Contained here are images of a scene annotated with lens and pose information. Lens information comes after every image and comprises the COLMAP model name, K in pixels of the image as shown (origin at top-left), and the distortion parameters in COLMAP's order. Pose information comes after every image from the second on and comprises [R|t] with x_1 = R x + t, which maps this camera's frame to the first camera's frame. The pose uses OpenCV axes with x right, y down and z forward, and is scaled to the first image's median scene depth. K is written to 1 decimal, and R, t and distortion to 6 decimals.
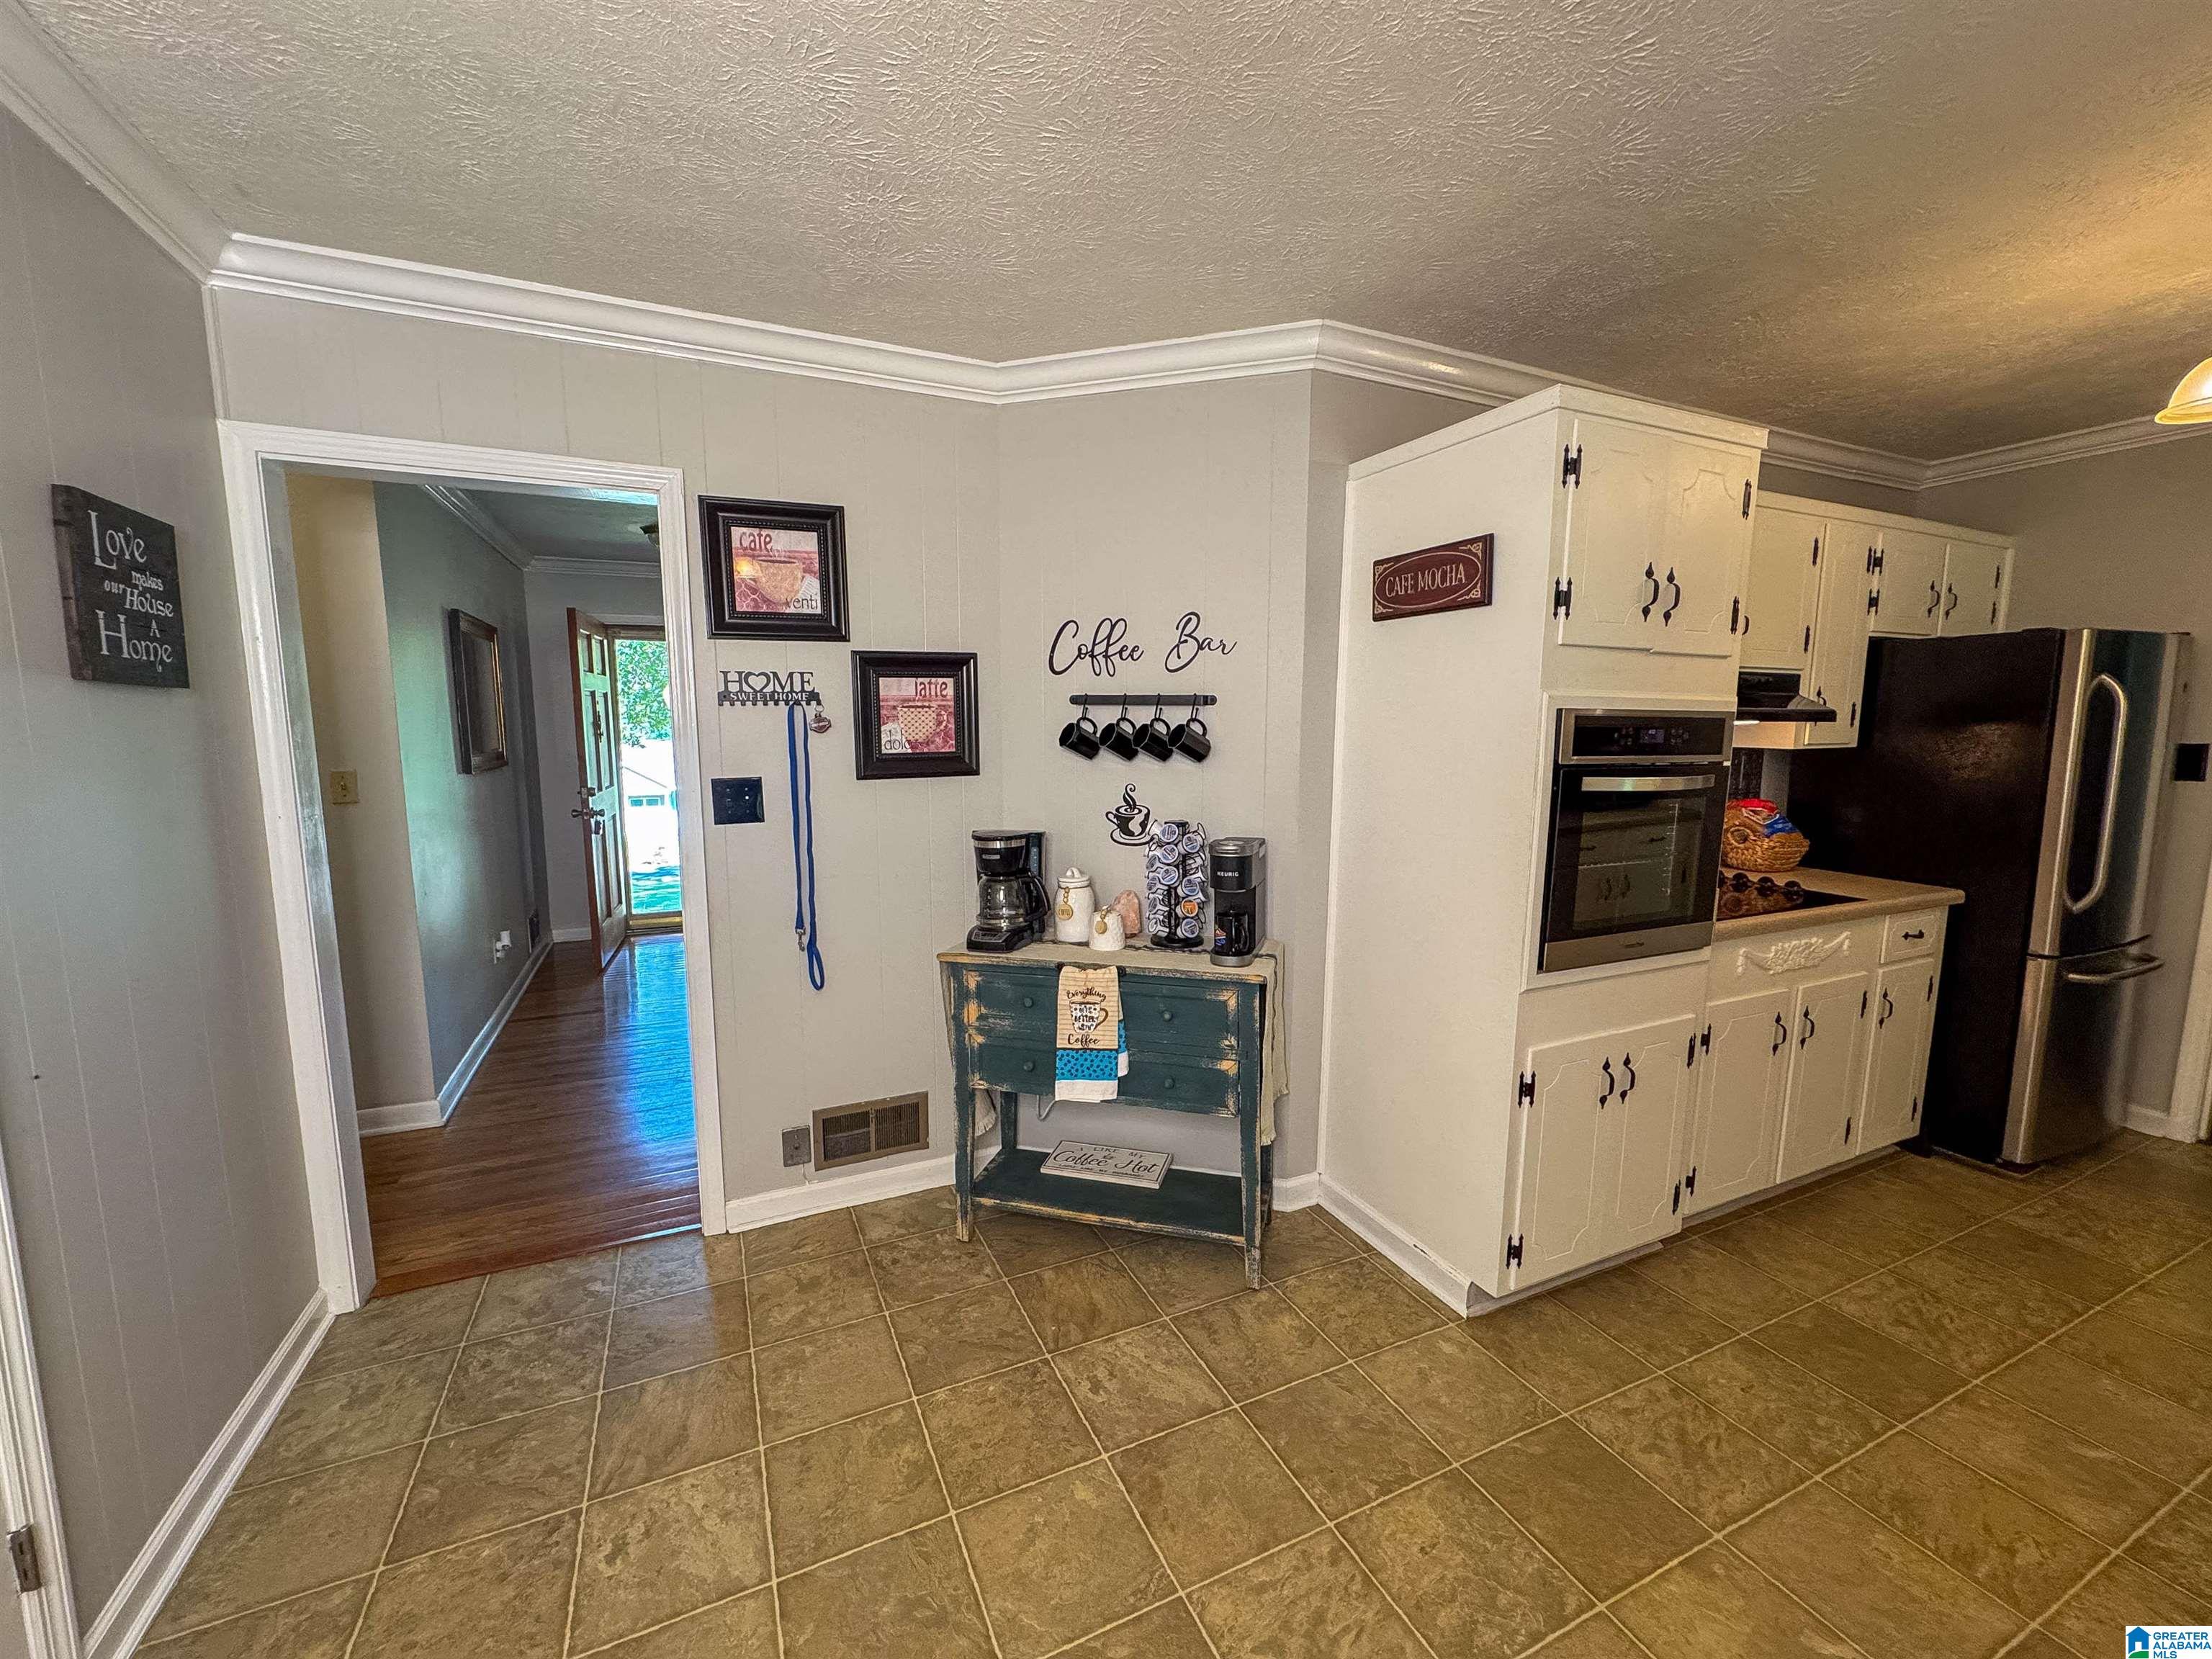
lens RADIAL K [[890.9, 0, 1101.1], [0, 890.9, 828.6], [0, 0, 1]] dist [-0.002874, 0.000514]
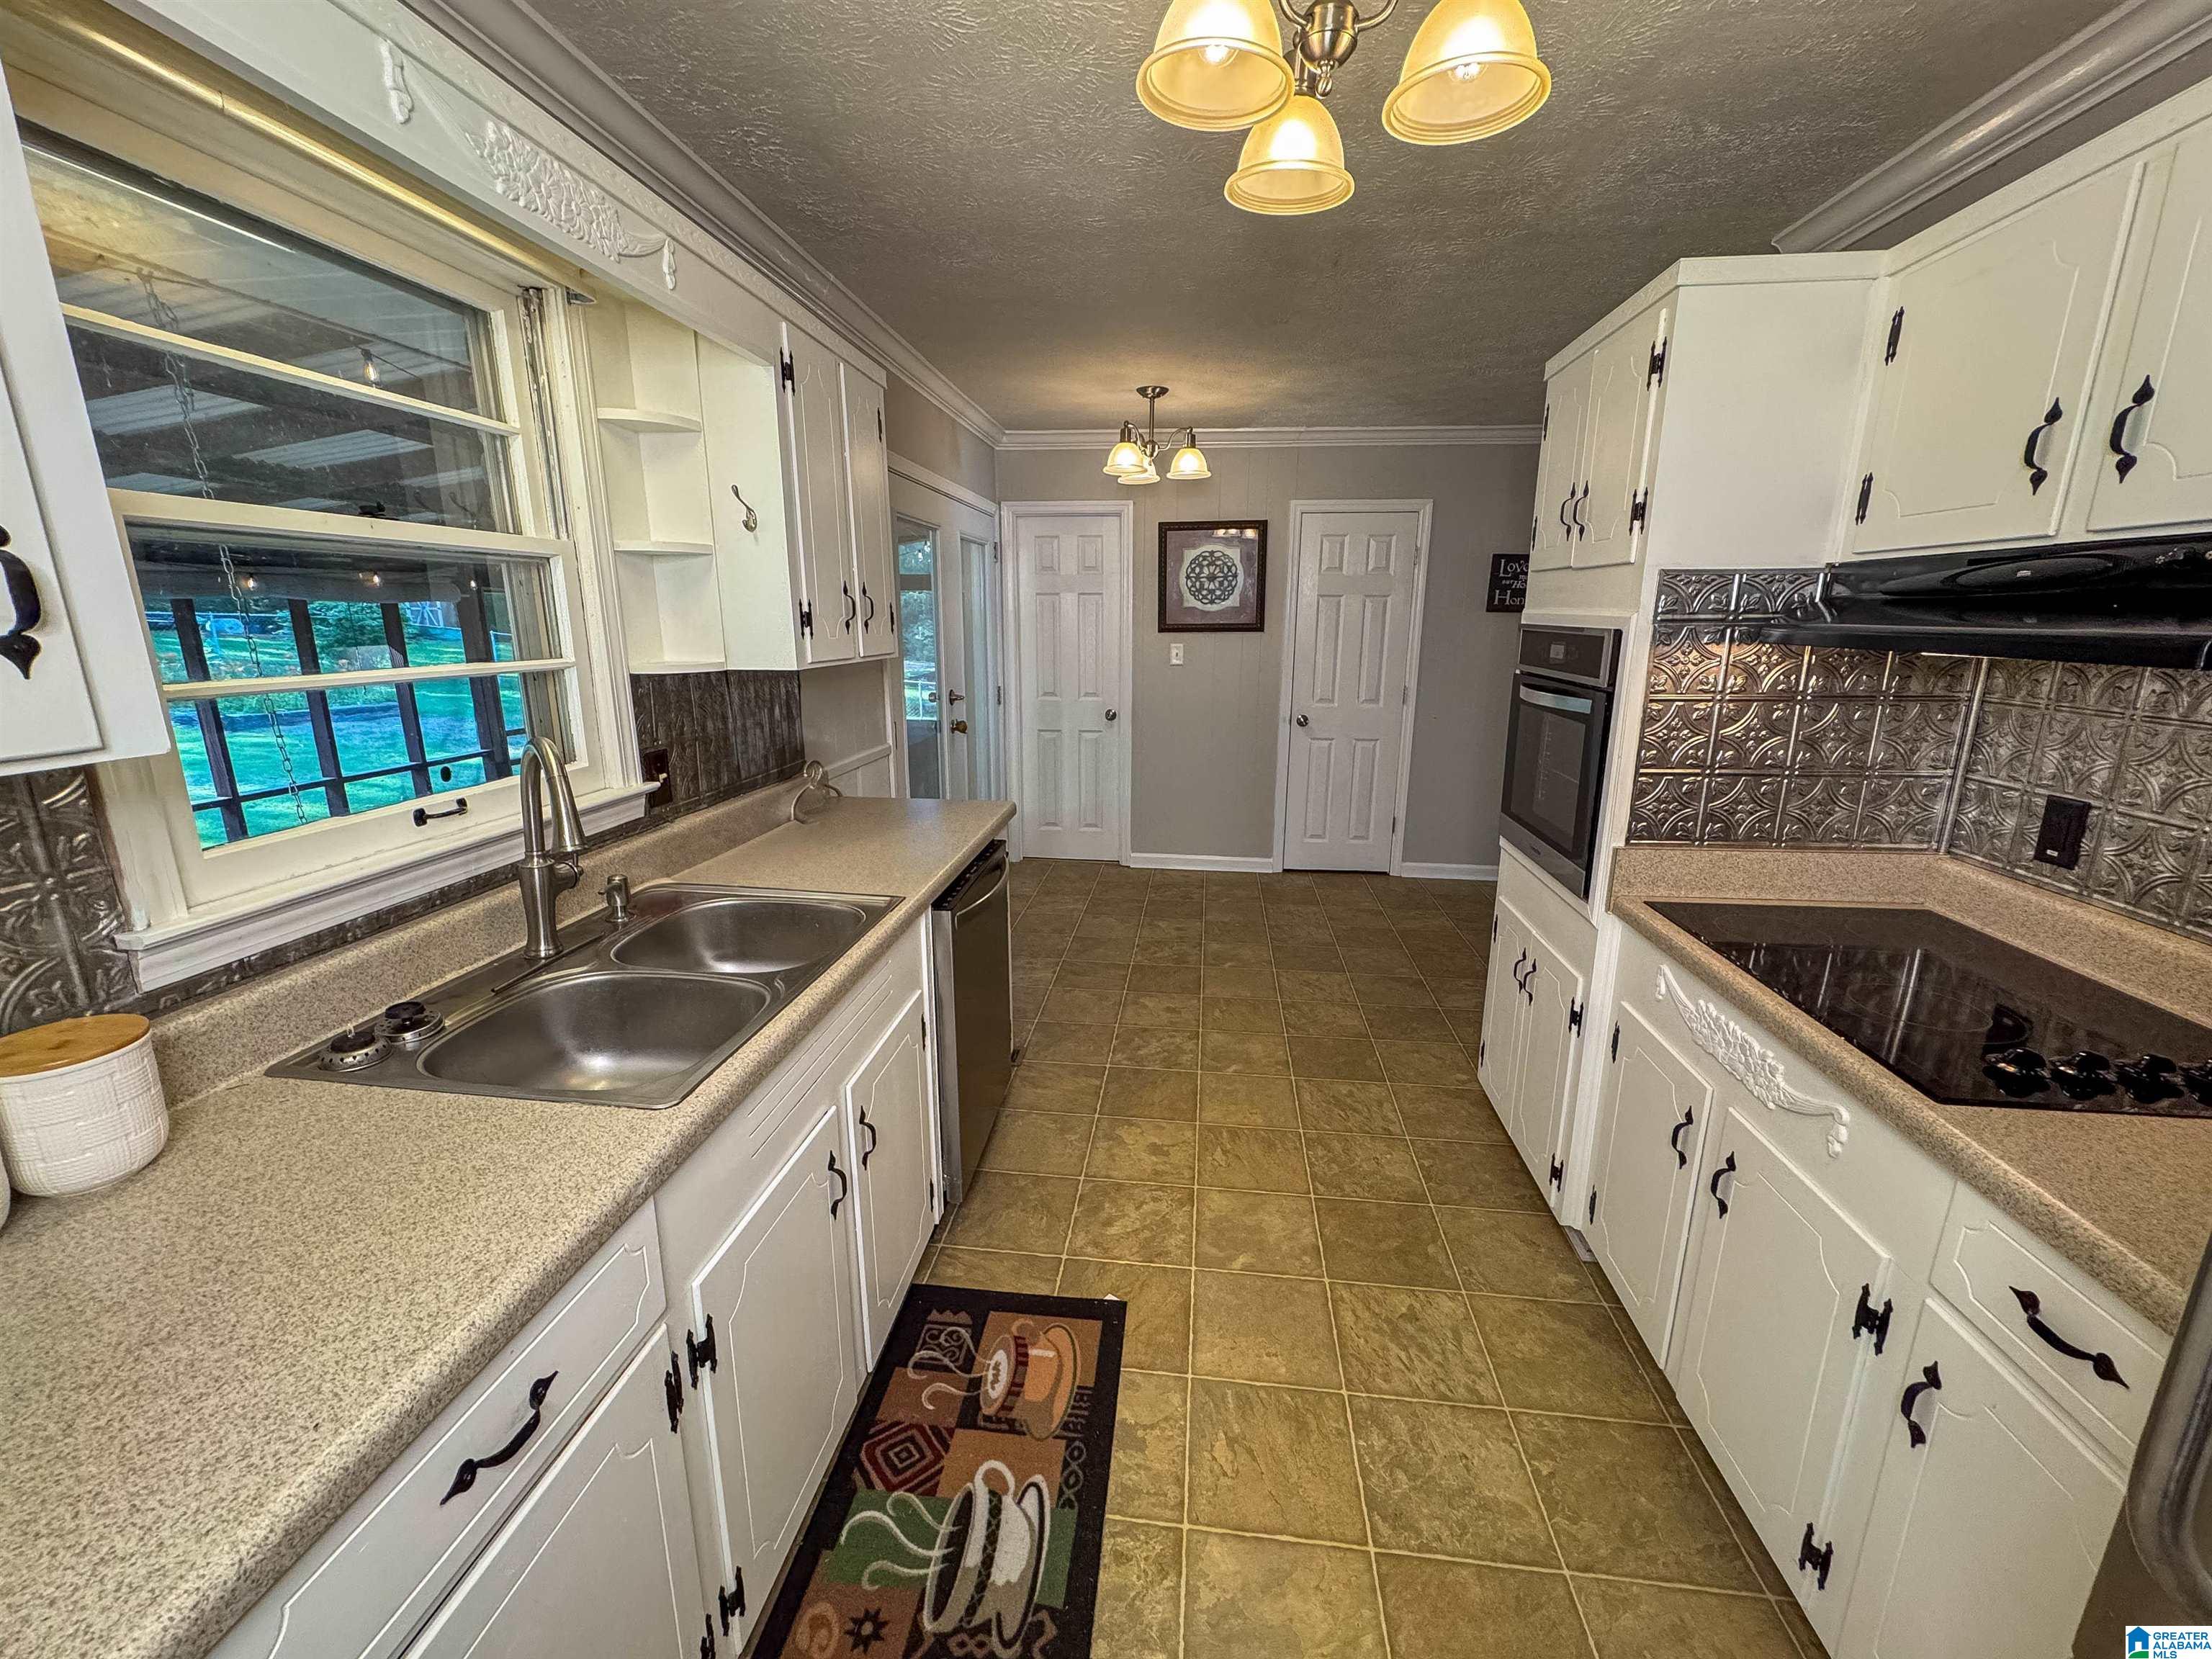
lens RADIAL K [[890.9, 0, 1101.1], [0, 890.9, 828.6], [0, 0, 1]] dist [-0.002874, 0.000514]
pose [[-0.524203, 0.197482, -0.828379, 1.487146], [-0.107580, 0.949590, 0.294456, -0.128670], [0.844771, 0.243472, -0.476533, 0.902697]]
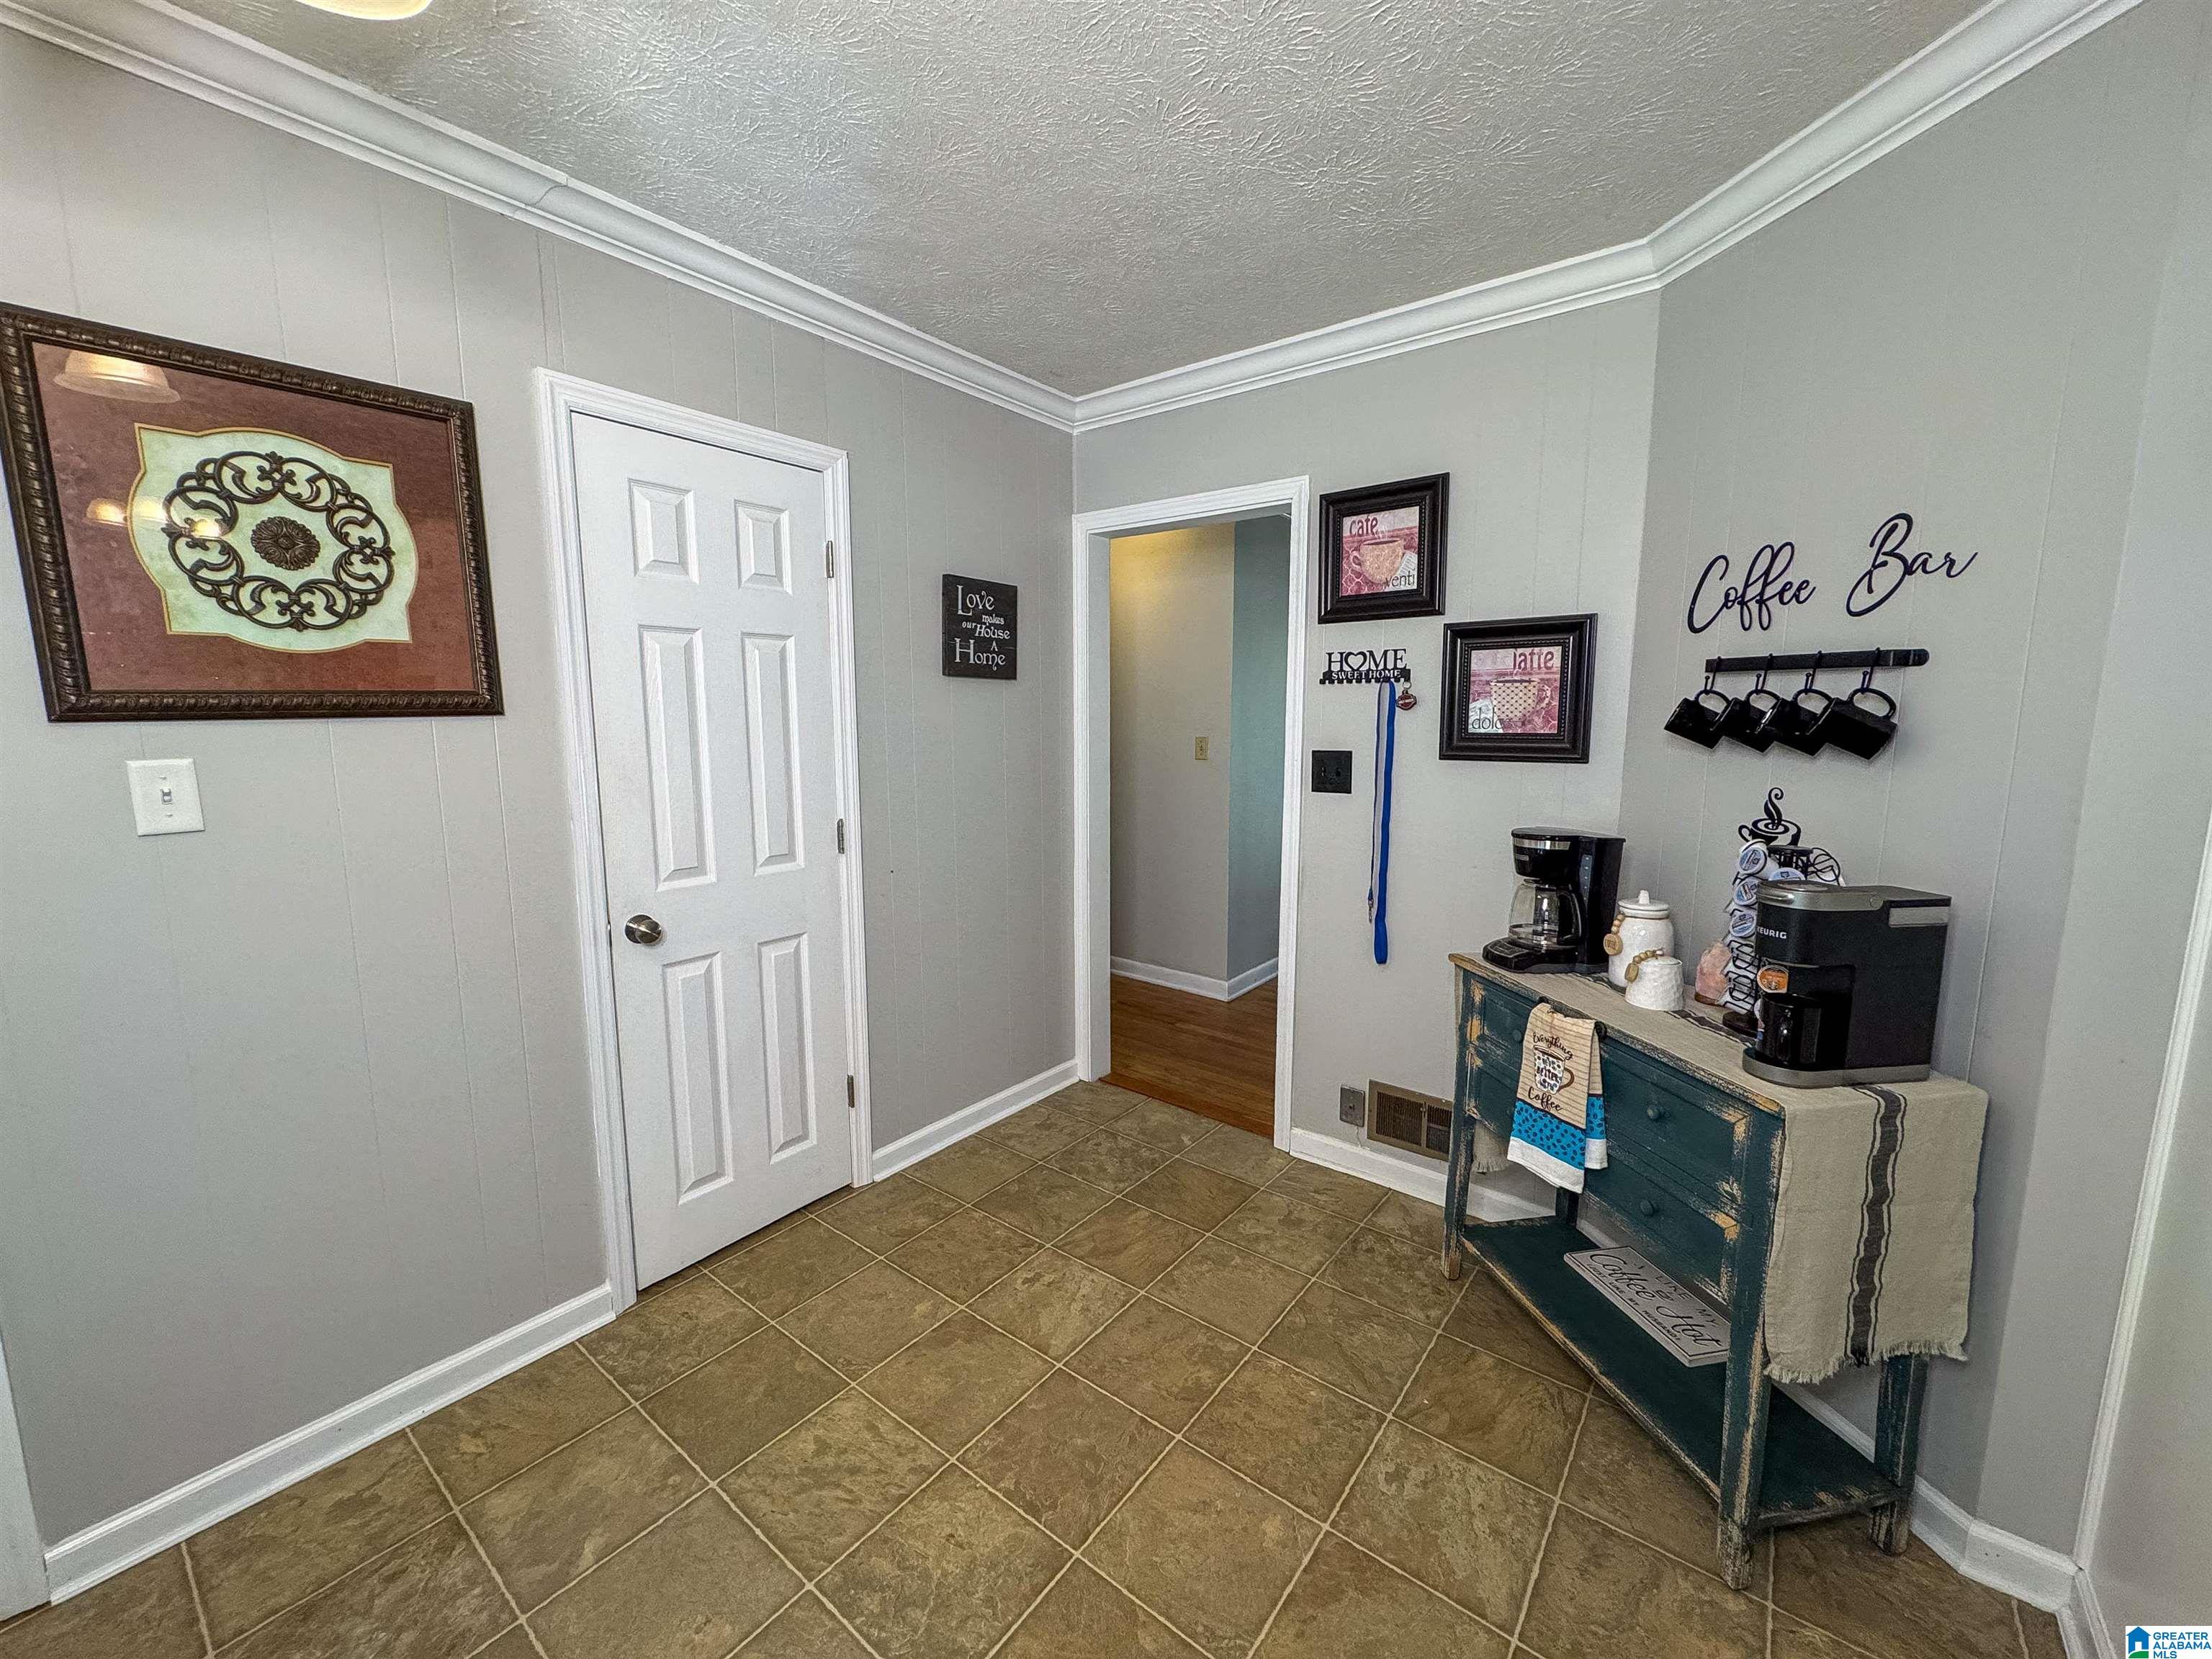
lens RADIAL K [[879.2, 0, 1106.5], [0, 879.2, 828.1], [0, 0, 1]] dist [-0.001732, -0.000150]
pose [[0.456849, 0.121794, -0.881167, 0.412946], [-0.110208, 0.990700, 0.079796, -0.017945], [0.882691, 0.060657, 0.466023, 0.254331]]
